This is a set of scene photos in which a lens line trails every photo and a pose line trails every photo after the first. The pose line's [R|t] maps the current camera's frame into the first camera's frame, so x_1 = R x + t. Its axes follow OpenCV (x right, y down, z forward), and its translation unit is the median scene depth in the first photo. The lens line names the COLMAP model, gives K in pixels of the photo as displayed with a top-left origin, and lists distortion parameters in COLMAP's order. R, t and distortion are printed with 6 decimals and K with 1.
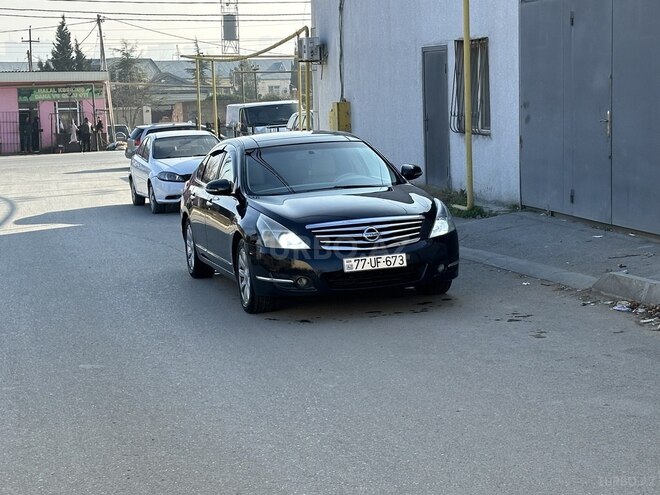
lens RADIAL K [[1338.1, 0, 330.0], [0, 1338.1, 247.5], [0, 0, 1]] dist [0.135770, -0.133041]
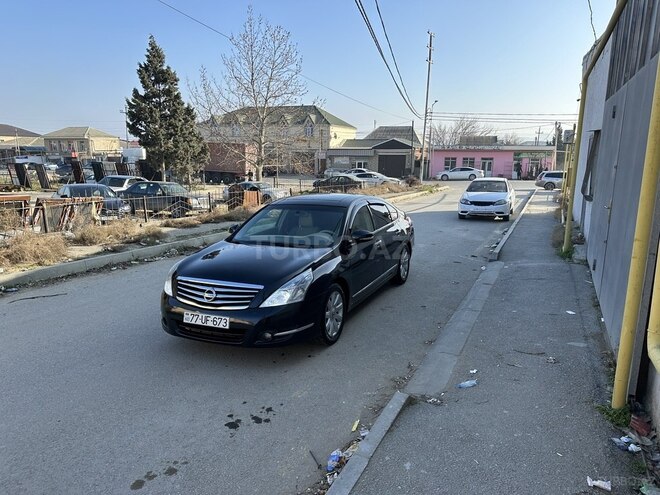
lens RADIAL K [[457.5, 0, 330.6], [0, 457.5, 244.0], [0, 0, 1]] dist [0.152313, -0.289228]
pose [[0.767128, 0.157767, -0.621792, 0.253730], [-0.105751, 0.987126, 0.119994, -0.080705], [0.632718, -0.026295, 0.773936, 0.536385]]
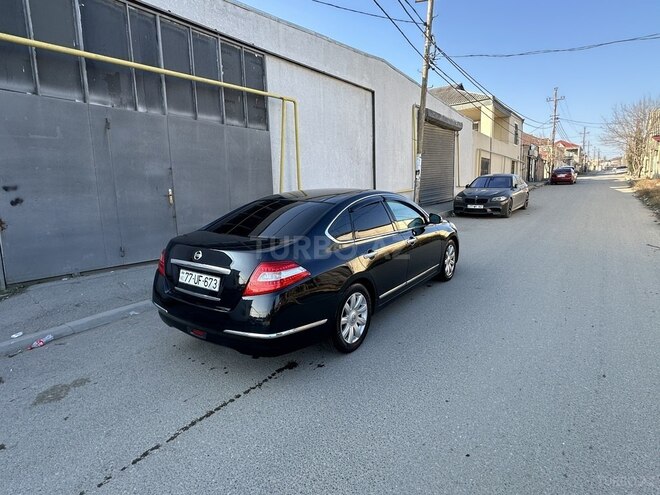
lens RADIAL K [[375.4, 0, 330.0], [0, 375.4, 247.5], [0, 0, 1]] dist [0.001664, -0.000131]
pose [[-0.629780, -0.076194, 0.773028, -0.265114], [0.138097, 0.968342, 0.207951, -0.094220], [-0.764399, 0.237716, -0.599320, 1.070562]]
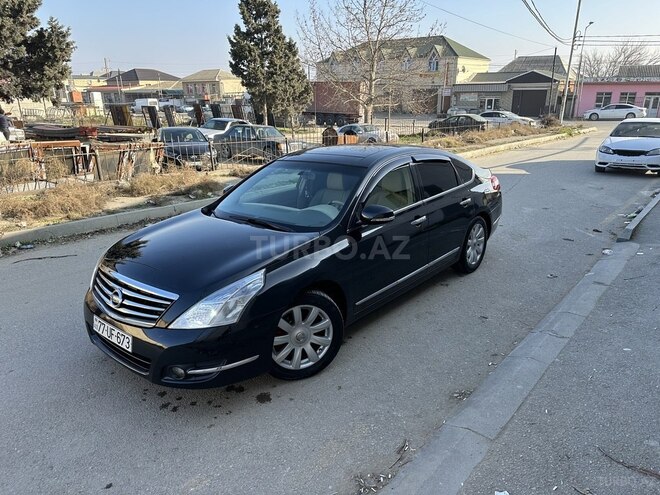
lens RADIAL K [[464.3, 0, 328.0], [0, 464.3, 245.9], [0, 0, 1]] dist [0.027689, -0.043494]
pose [[0.567101, 0.278300, -0.775207, 0.221931], [-0.101238, 0.957602, 0.269720, -0.091512], [0.817403, -0.074478, 0.571232, 0.672270]]
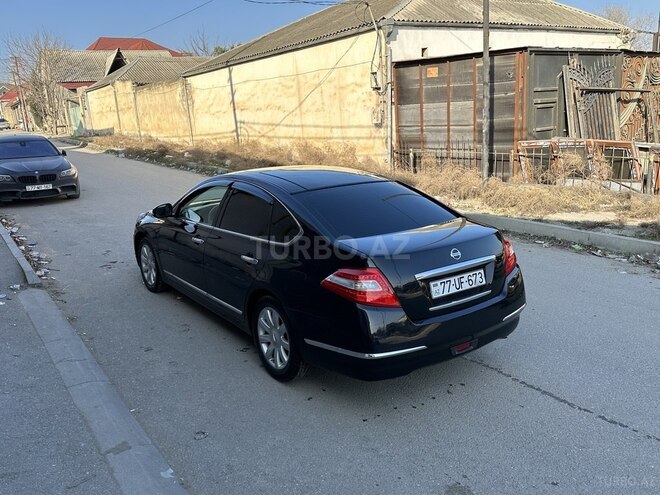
lens RADIAL K [[554.8, 0, 327.0], [0, 554.8, 248.4], [0, 0, 1]] dist [0.132872, -0.221035]
pose [[-0.936121, 0.167227, -0.309374, 0.068033], [0.050787, 0.934772, 0.351600, -0.149662], [0.347991, 0.313428, -0.883553, 1.201912]]
